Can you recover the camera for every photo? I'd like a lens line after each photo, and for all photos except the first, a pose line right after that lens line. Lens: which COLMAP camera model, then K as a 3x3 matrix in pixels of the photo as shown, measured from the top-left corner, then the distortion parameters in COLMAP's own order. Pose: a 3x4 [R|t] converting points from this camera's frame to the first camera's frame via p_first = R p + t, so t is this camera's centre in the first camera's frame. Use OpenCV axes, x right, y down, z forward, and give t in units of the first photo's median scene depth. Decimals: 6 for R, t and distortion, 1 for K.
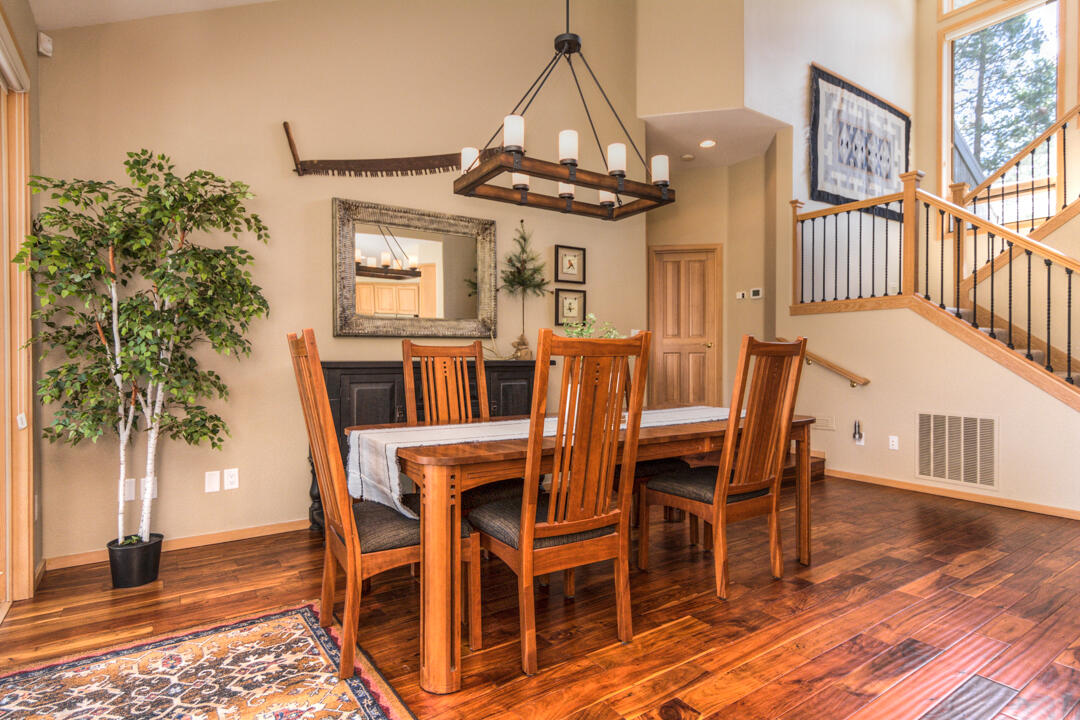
lens RADIAL K [[567.4, 0, 540.0], [0, 567.4, 360.0], [0, 0, 1]] dist [0.000618, 0.000500]
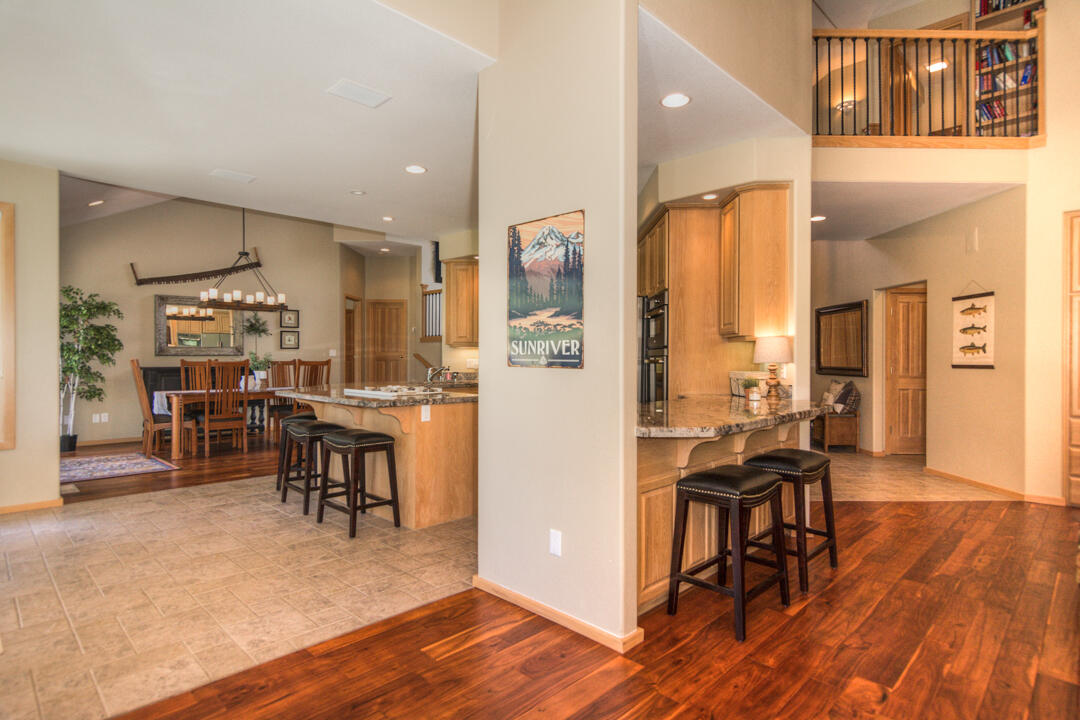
lens RADIAL K [[567.4, 0, 540.0], [0, 567.4, 360.0], [0, 0, 1]] dist [-0.000459, -0.000431]
pose [[0.981195, 0.002807, 0.192998, 0.608696], [-0.002943, 0.999996, 0.000415, -0.026895], [-0.192996, -0.000975, 0.981199, -1.306419]]
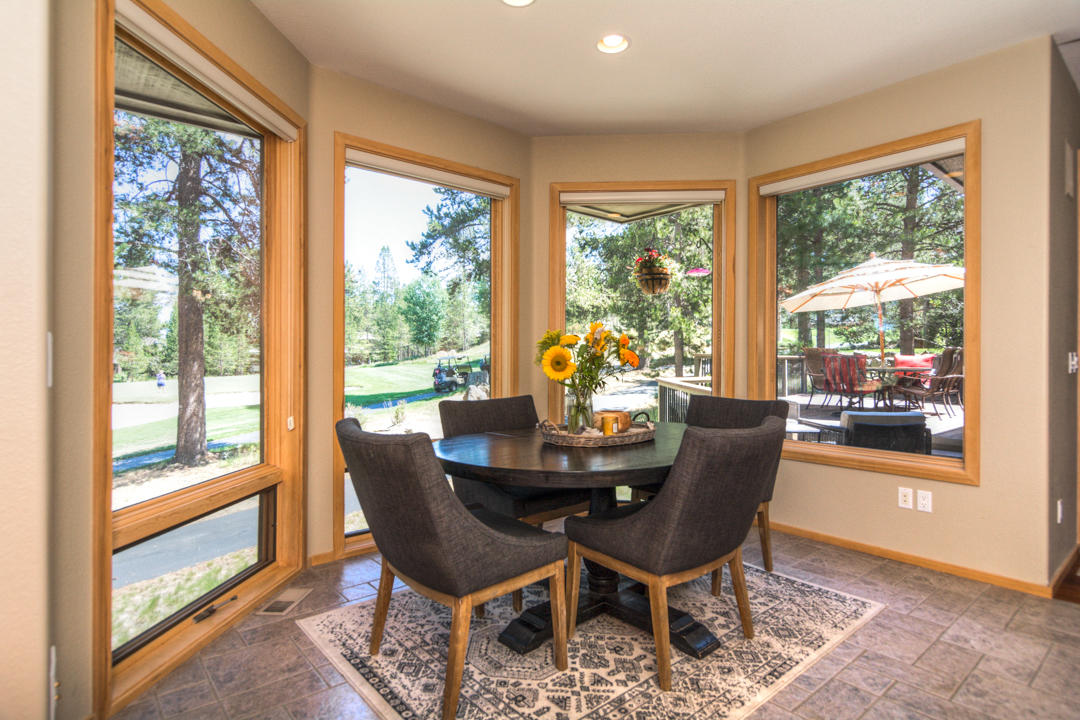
lens RADIAL K [[567.4, 0, 540.0], [0, 567.4, 360.0], [0, 0, 1]] dist [0.000618, 0.000500]
pose [[0.101163, 0.011479, -0.994804, 0.509715], [-0.010963, 0.999886, 0.010422, -0.018907], [0.994809, 0.009852, 0.101278, -0.718444]]
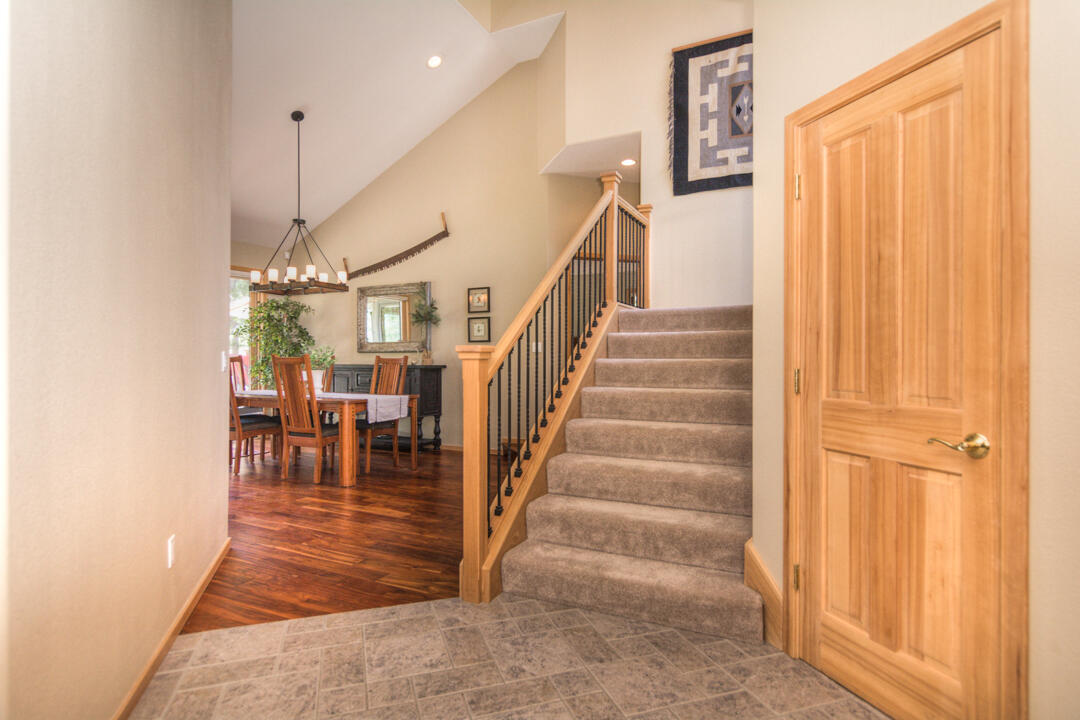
lens RADIAL K [[580.6, 0, 540.0], [0, 580.6, 360.0], [0, 0, 1]] dist [0.001472, 0.000504]
pose [[0.487487, 0.003941, -0.873121, 1.612287], [-0.006635, 0.999978, 0.000809, -0.018625], [0.873105, 0.005399, 0.487502, 0.464617]]
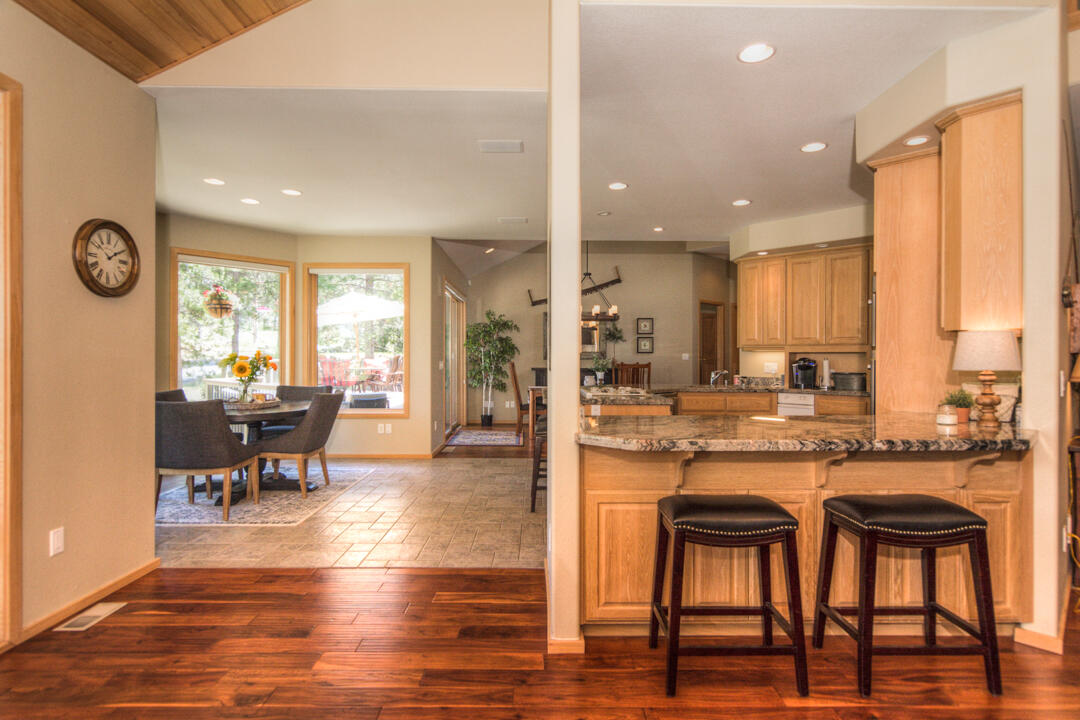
lens RADIAL K [[567.4, 0, 540.0], [0, 567.4, 360.0], [0, 0, 1]] dist [0.000618, 0.000500]
pose [[0.827983, 0.005098, -0.560730, 1.100448], [-0.007028, 0.999974, -0.001285, -0.030044], [0.560709, 0.005005, 0.827998, -1.250428]]
